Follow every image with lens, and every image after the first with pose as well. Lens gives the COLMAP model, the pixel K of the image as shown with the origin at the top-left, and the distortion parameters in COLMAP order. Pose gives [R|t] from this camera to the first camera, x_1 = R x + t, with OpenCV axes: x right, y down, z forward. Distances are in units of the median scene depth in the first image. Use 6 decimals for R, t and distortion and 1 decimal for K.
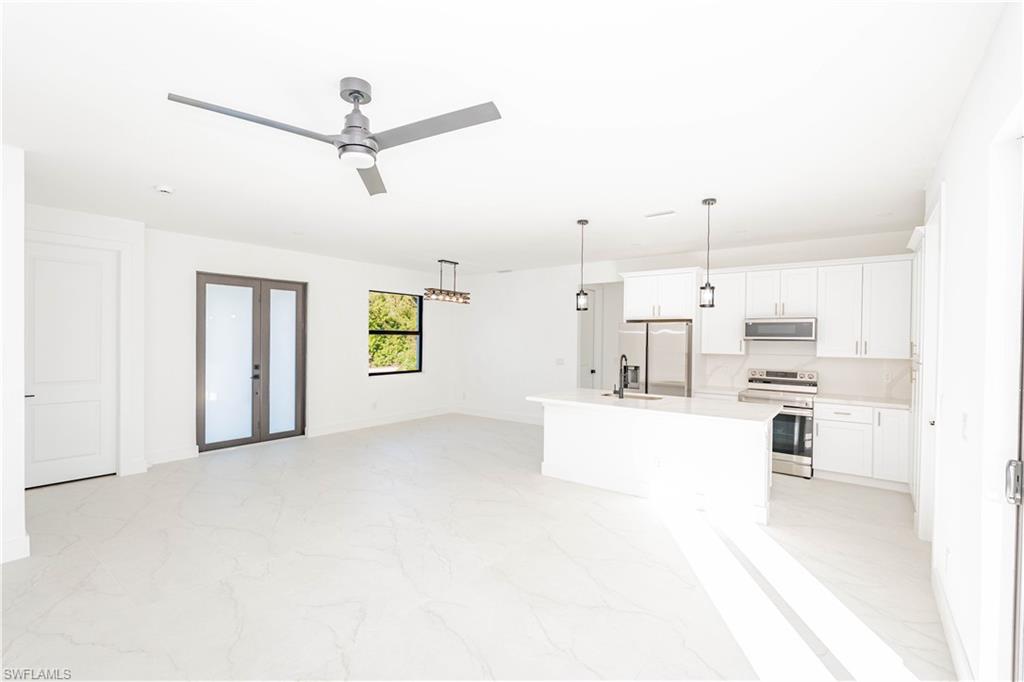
lens RADIAL K [[452.2, 0, 507.0], [0, 452.2, 342.8], [0, 0, 1]] dist [-0.003775, -0.000032]
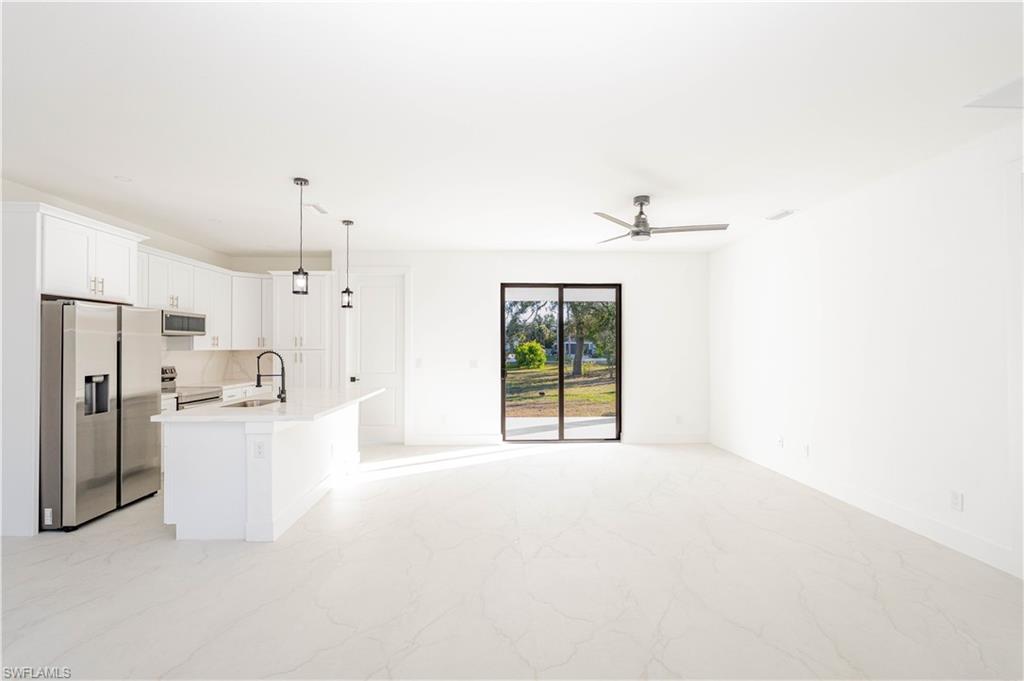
lens RADIAL K [[452.2, 0, 507.0], [0, 452.2, 342.3], [0, 0, 1]] dist [-0.003775, -0.000032]
pose [[-0.644033, -0.005673, 0.764976, -0.563961], [-0.000310, 0.999974, 0.007155, 0.003569], [-0.764997, 0.004371, -0.644019, 1.053088]]
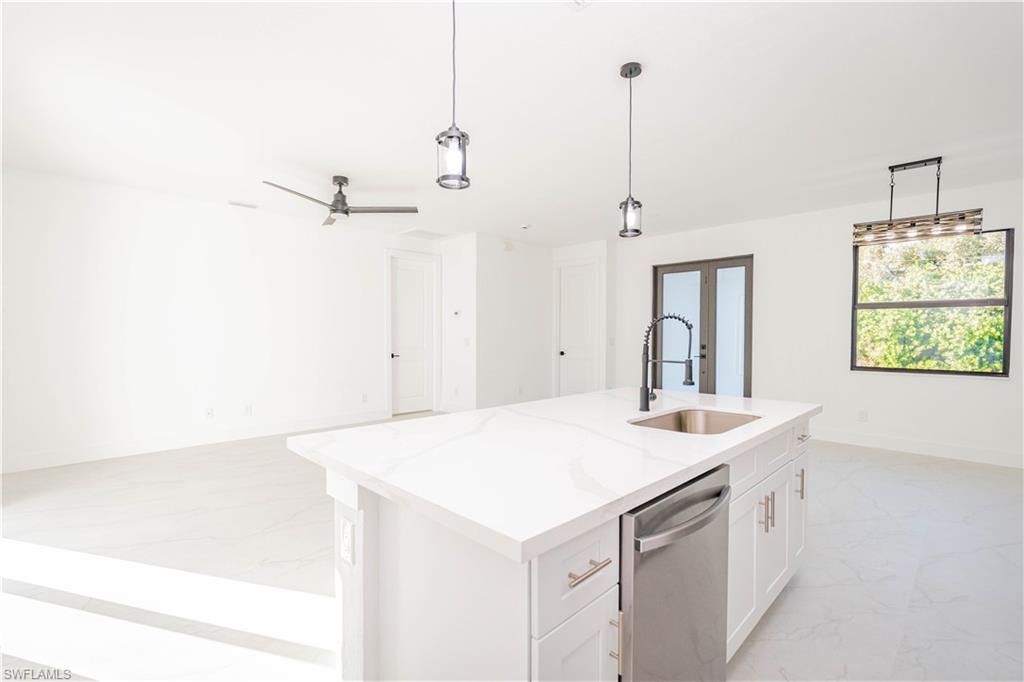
lens RADIAL K [[456.2, 0, 512.0], [0, 456.2, 341.0], [0, 0, 1]] dist [-0.002862, -0.000216]
pose [[-0.123319, 0.007082, -0.992342, 0.615624], [-0.017482, 0.999804, 0.009307, 0.044089], [0.992213, 0.018496, -0.123171, 0.798501]]
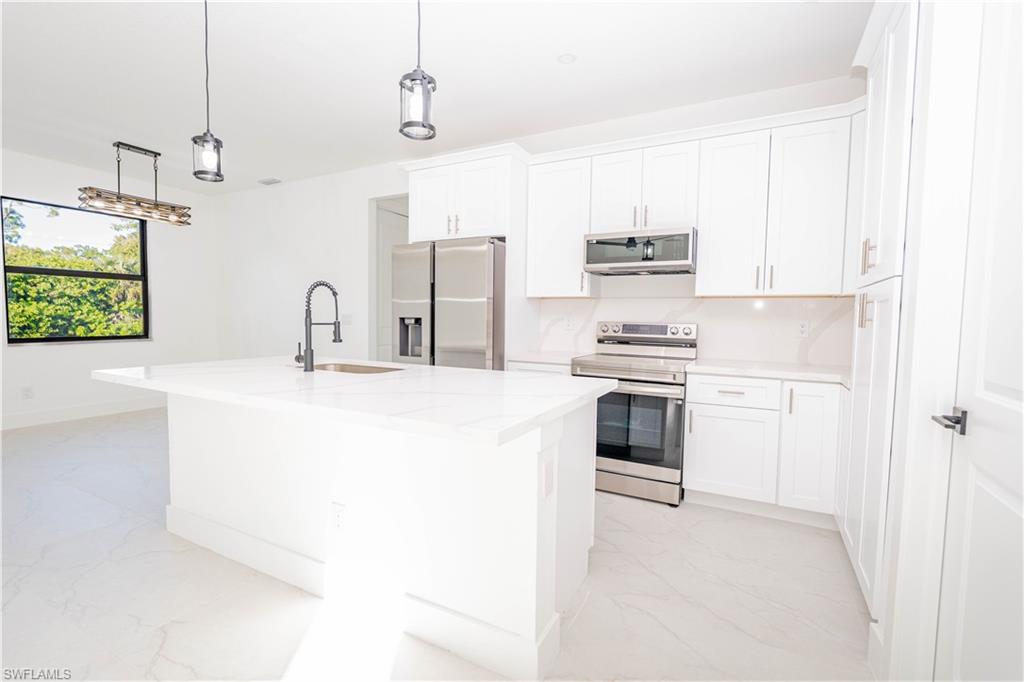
lens RADIAL K [[462.8, 0, 504.3], [0, 462.8, 342.3], [0, 0, 1]] dist [-0.003440, -0.000311]
pose [[0.986469, -0.007025, 0.163800, 0.323264], [-0.001055, 0.998789, 0.049186, 0.058011], [-0.163947, -0.048693, 0.985267, 0.420588]]
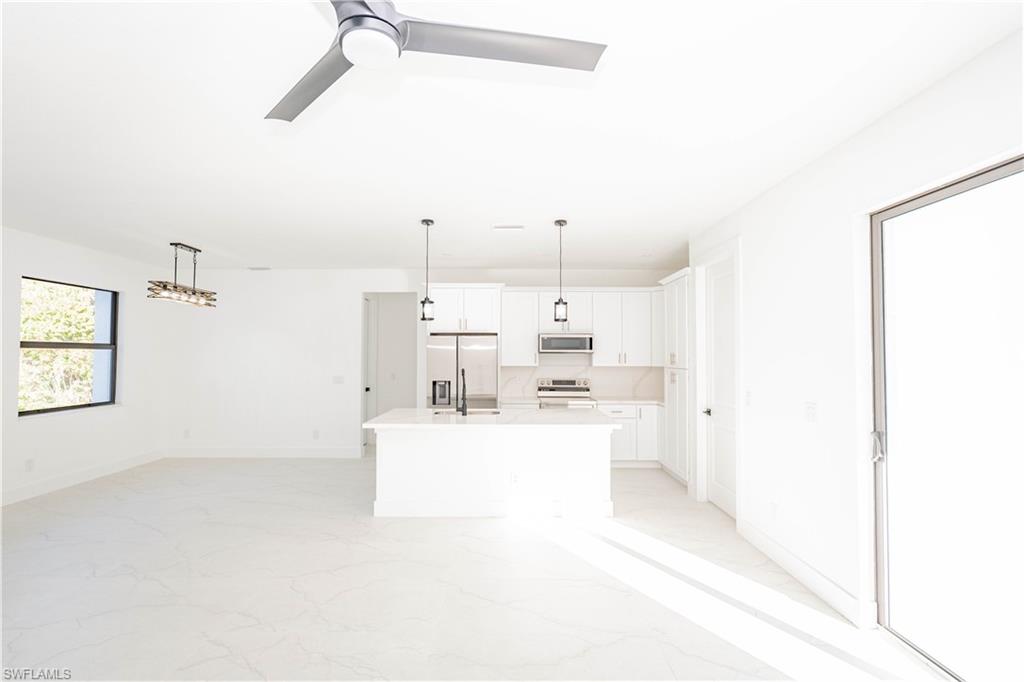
lens RADIAL K [[458.5, 0, 506.2], [0, 458.5, 344.4], [0, 0, 1]] dist [-0.000759, -0.000082]
pose [[0.793806, 0.004398, 0.608155, -0.223733], [0.012973, 0.999624, -0.024162, -0.000747], [-0.608032, 0.027069, 0.793451, 0.161750]]
